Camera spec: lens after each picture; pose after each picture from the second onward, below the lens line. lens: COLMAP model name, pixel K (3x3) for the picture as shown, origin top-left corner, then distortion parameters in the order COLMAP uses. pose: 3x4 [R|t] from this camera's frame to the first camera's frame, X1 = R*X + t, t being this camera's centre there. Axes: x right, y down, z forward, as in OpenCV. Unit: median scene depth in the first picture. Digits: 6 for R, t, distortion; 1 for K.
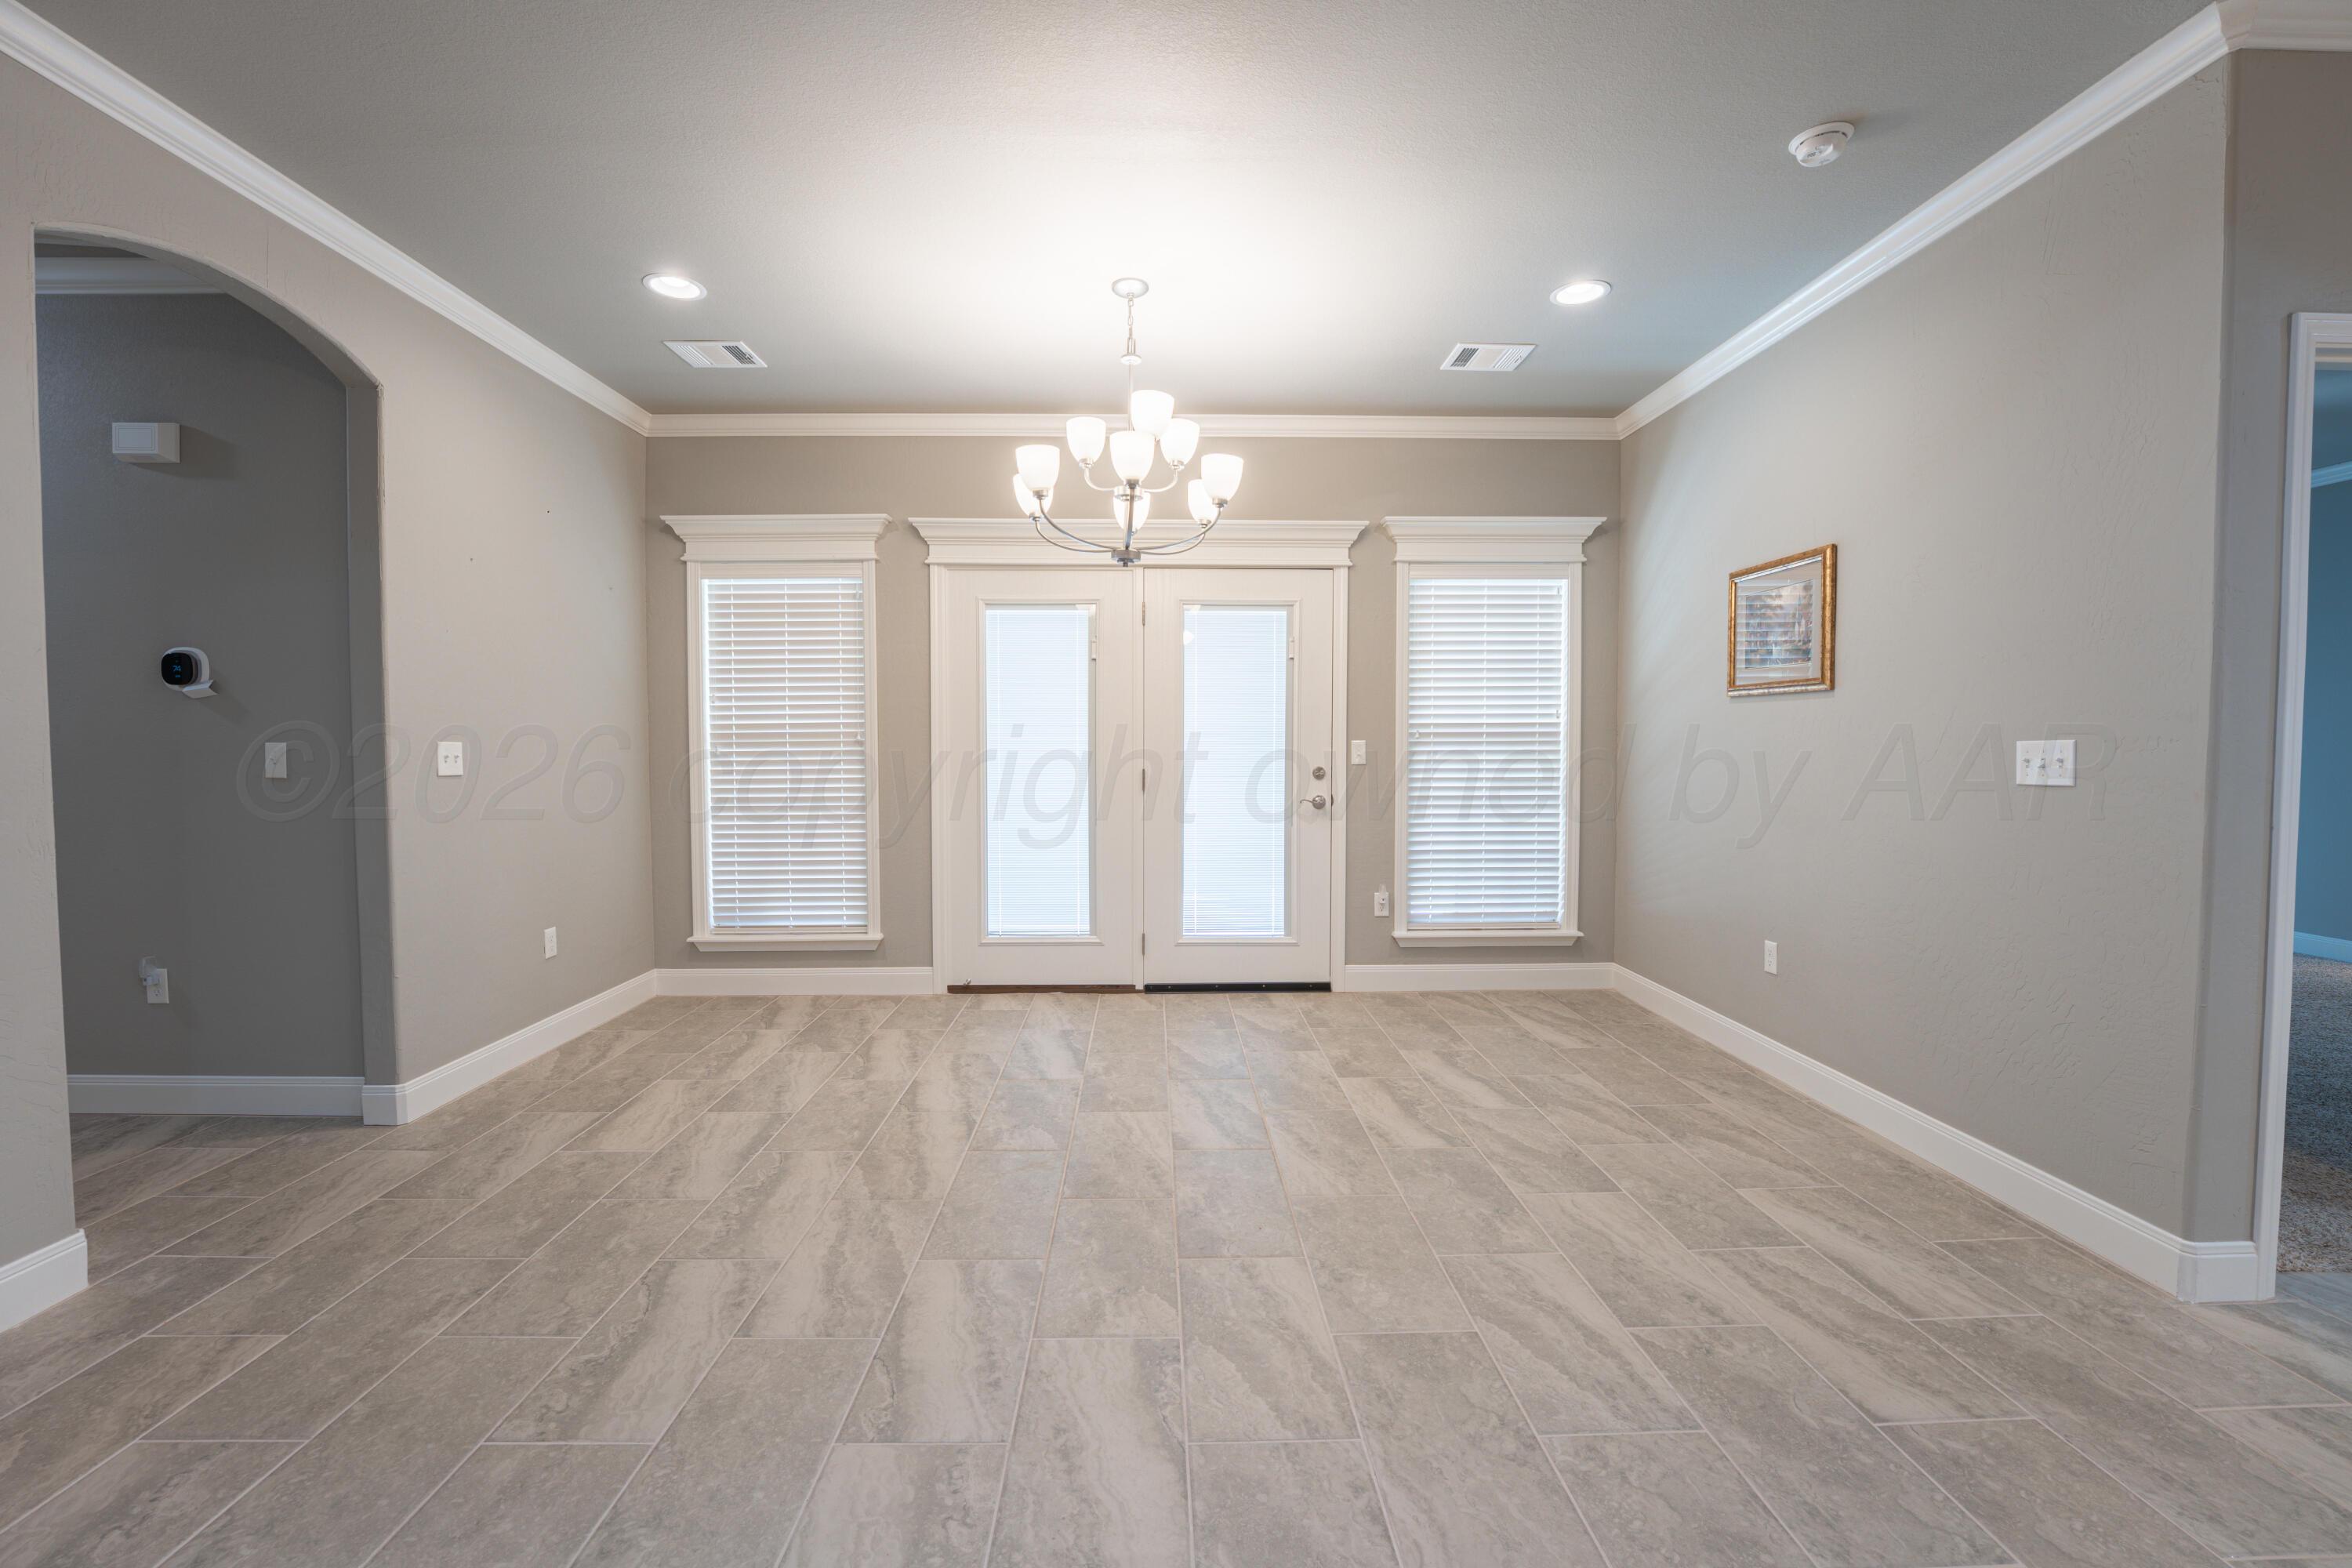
lens RADIAL K [[959.5, 0, 1177.0], [0, 959.5, 771.9], [0, 0, 1]] dist [-0.027124, 0.001594]
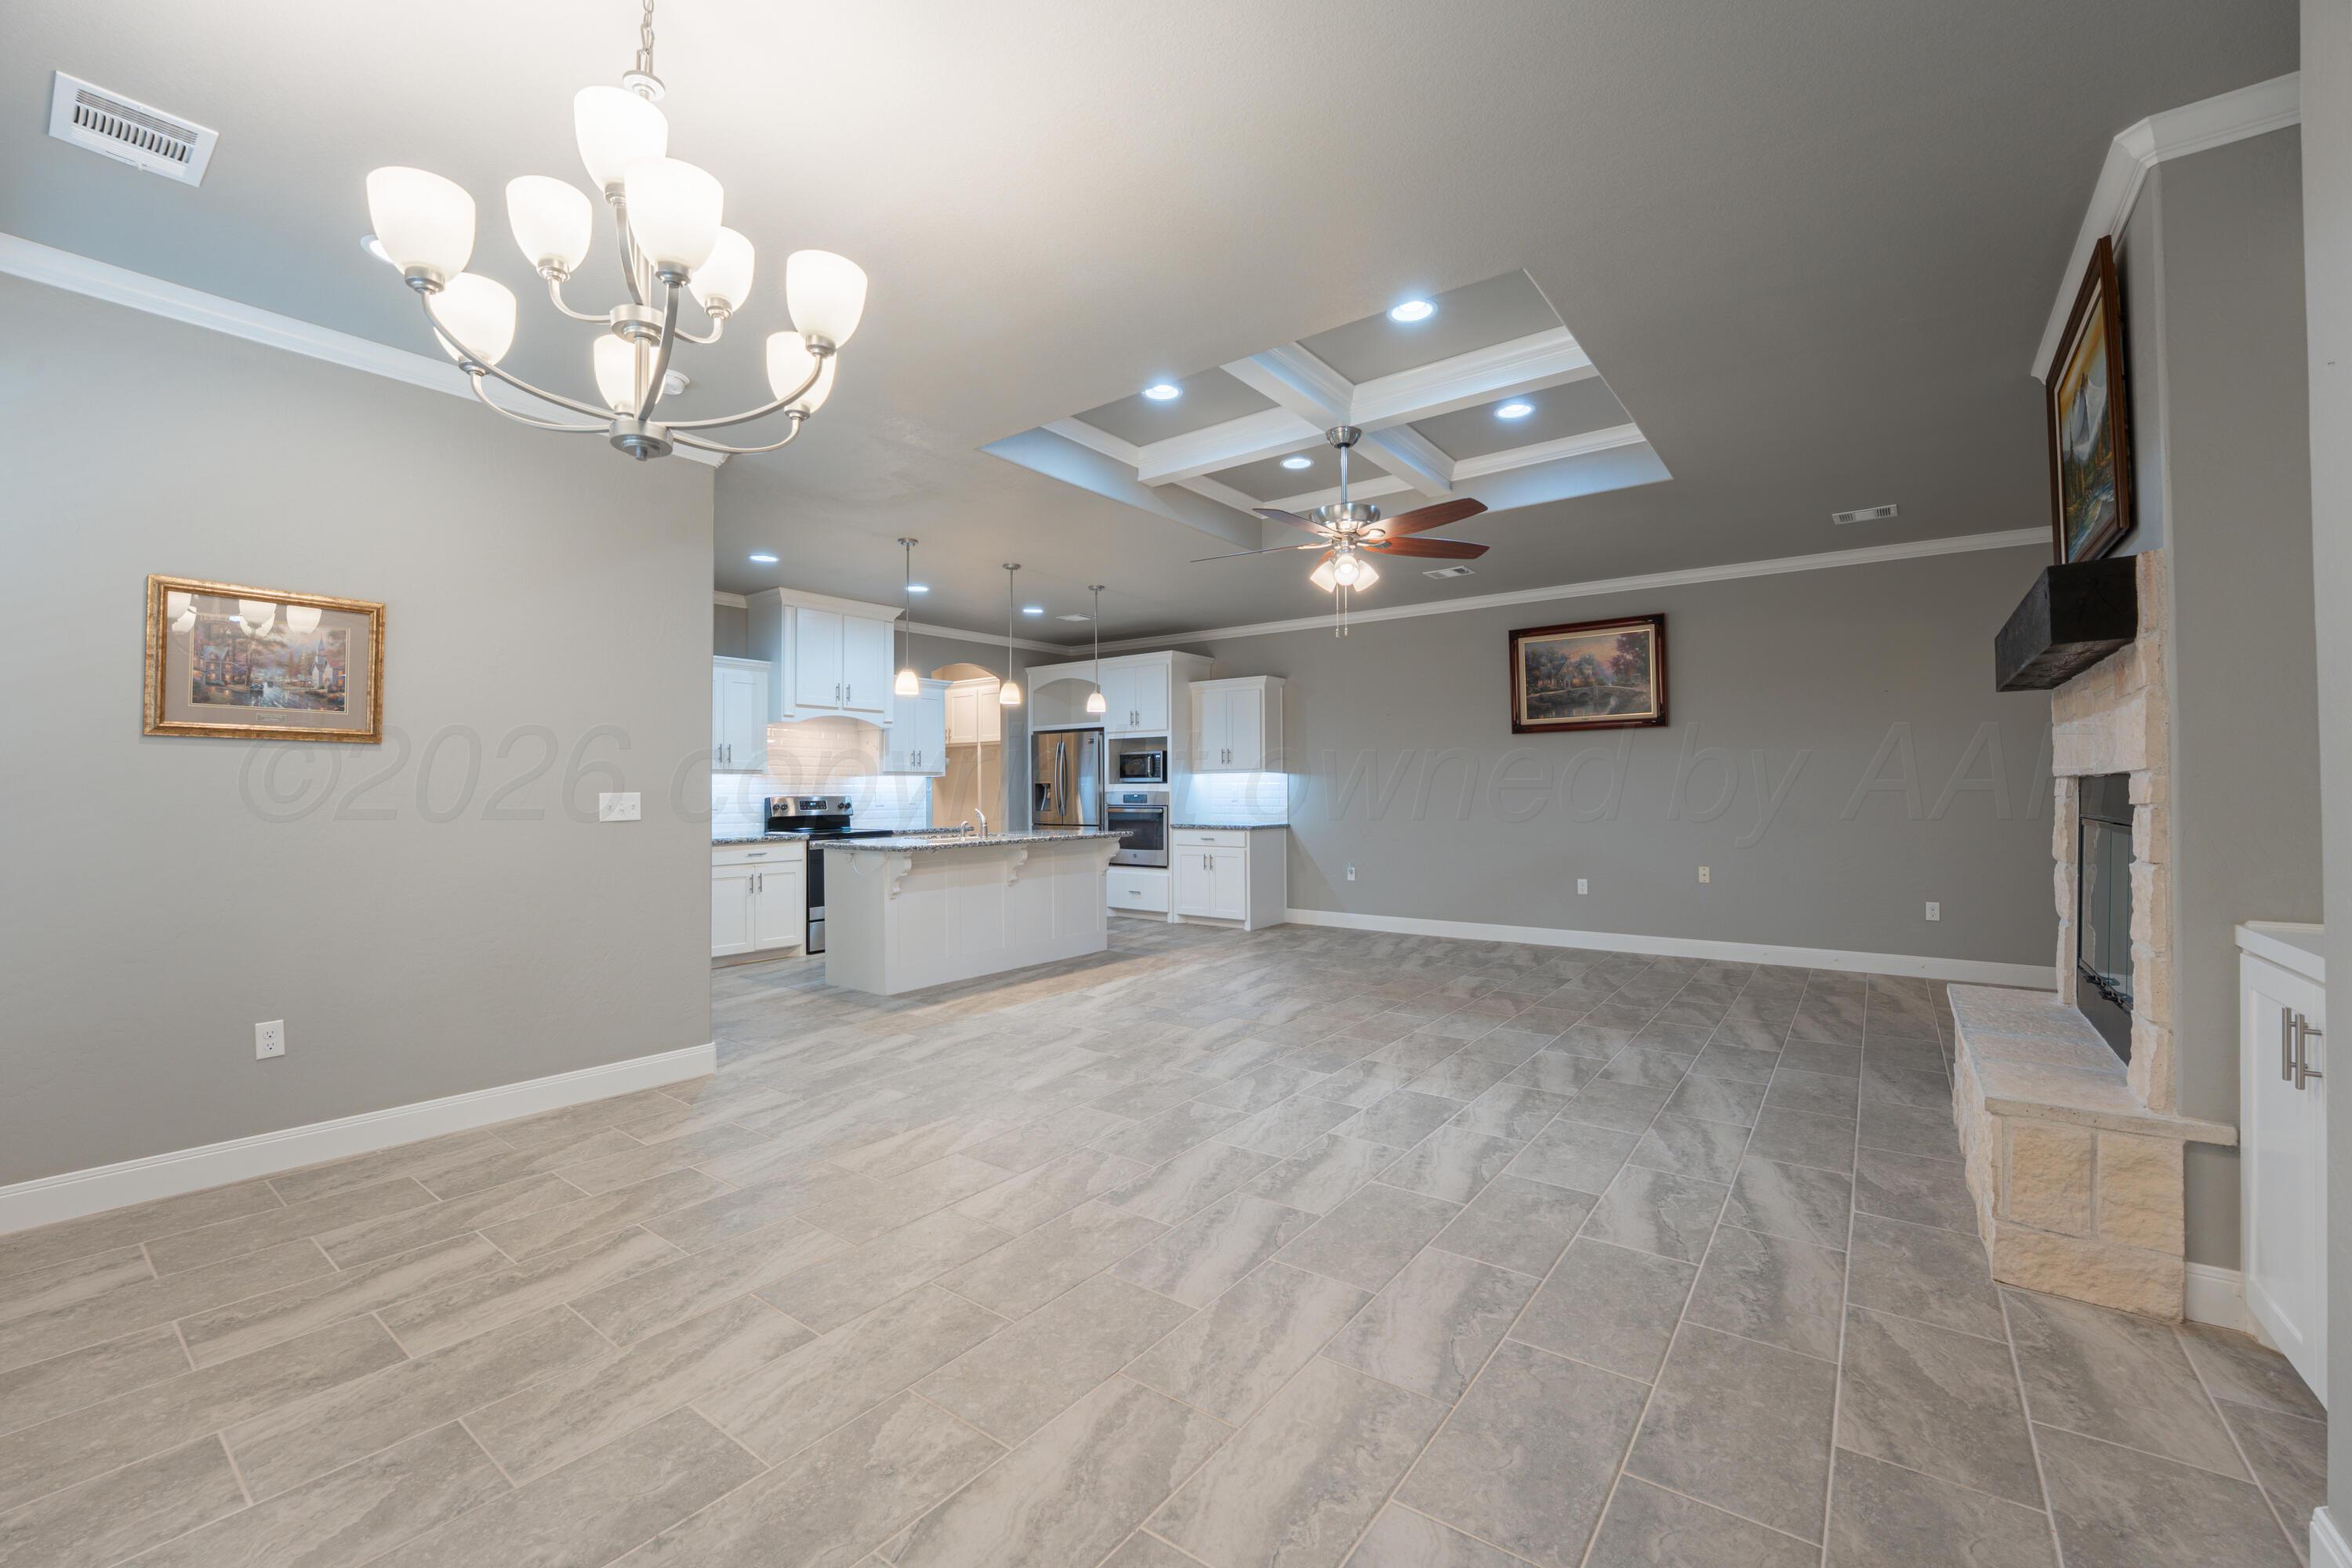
lens RADIAL K [[959.5, 0, 1169.1], [0, 959.5, 782.5], [0, 0, 1]] dist [-0.027124, 0.001594]
pose [[-0.780959, 0.011046, 0.624484, -0.684793], [0.022399, 0.999696, 0.010328, -0.039292], [-0.624180, 0.022054, -0.780969, 1.396739]]
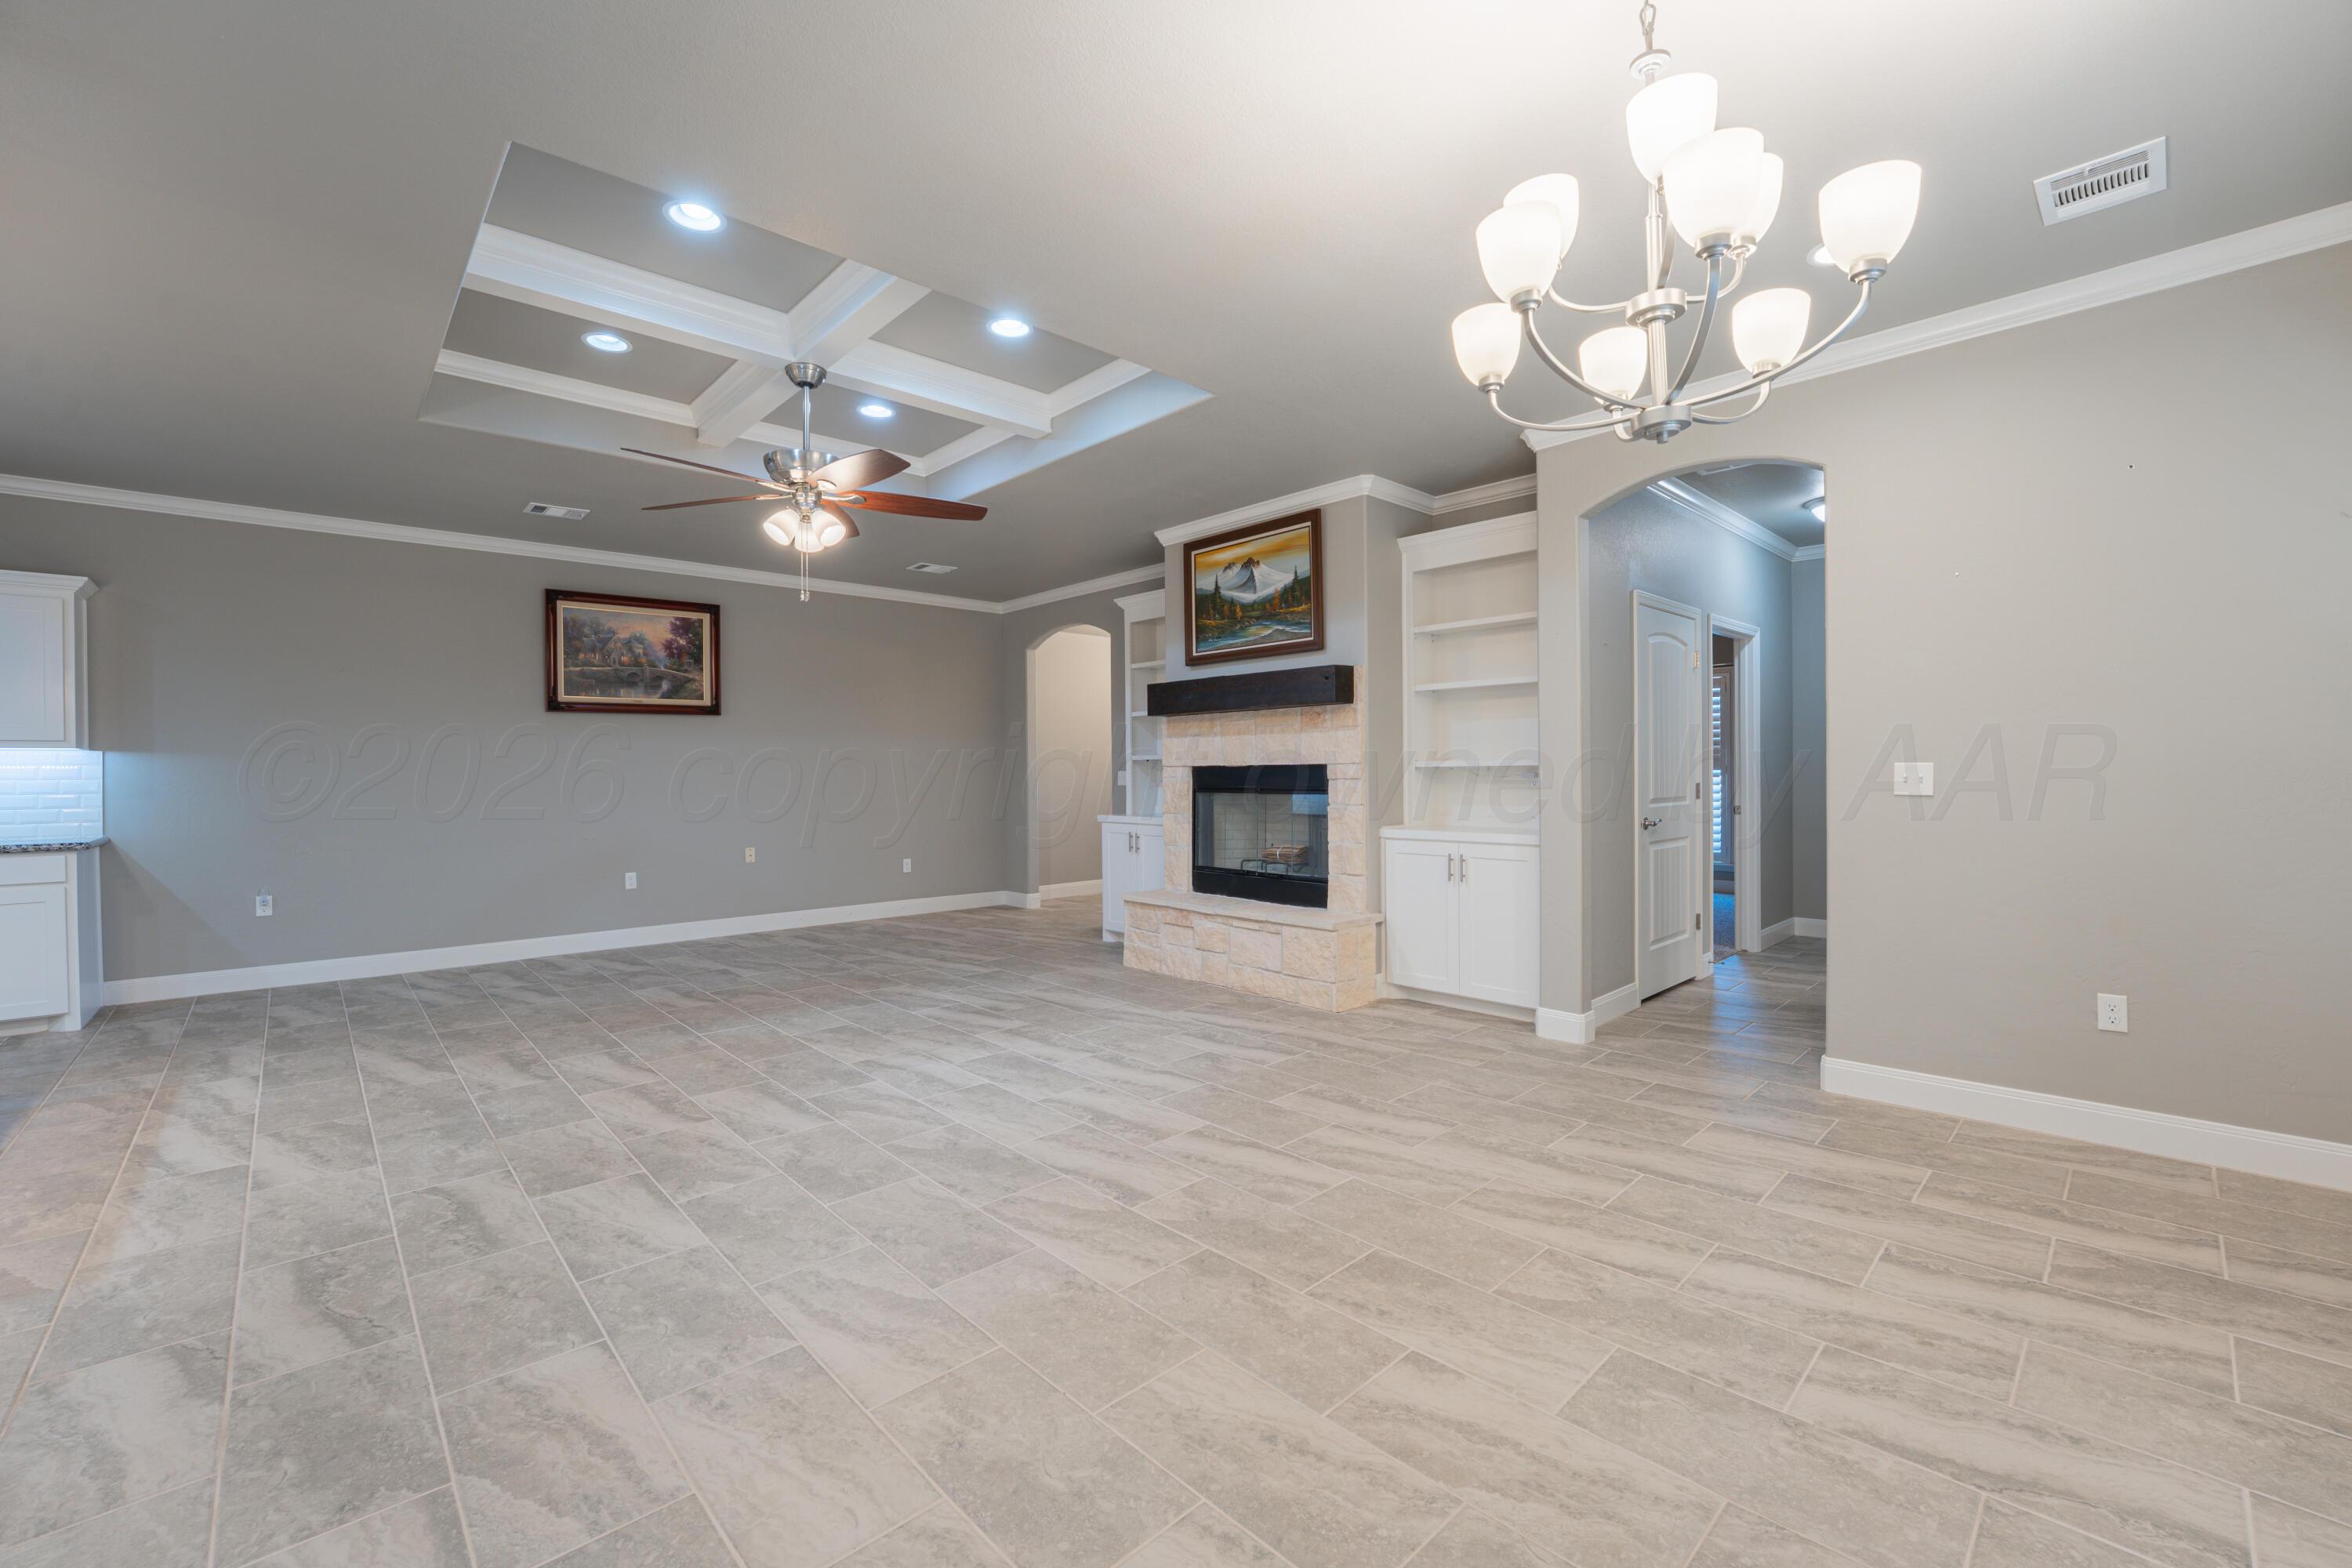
lens RADIAL K [[959.5, 0, 1178.1], [0, 959.5, 787.0], [0, 0, 1]] dist [-0.027124, 0.001594]
pose [[-0.745421, 0.017158, -0.666374, 0.579771], [-0.008904, 0.999323, 0.035692, -0.039721], [0.666535, 0.032539, -0.744763, 1.388029]]
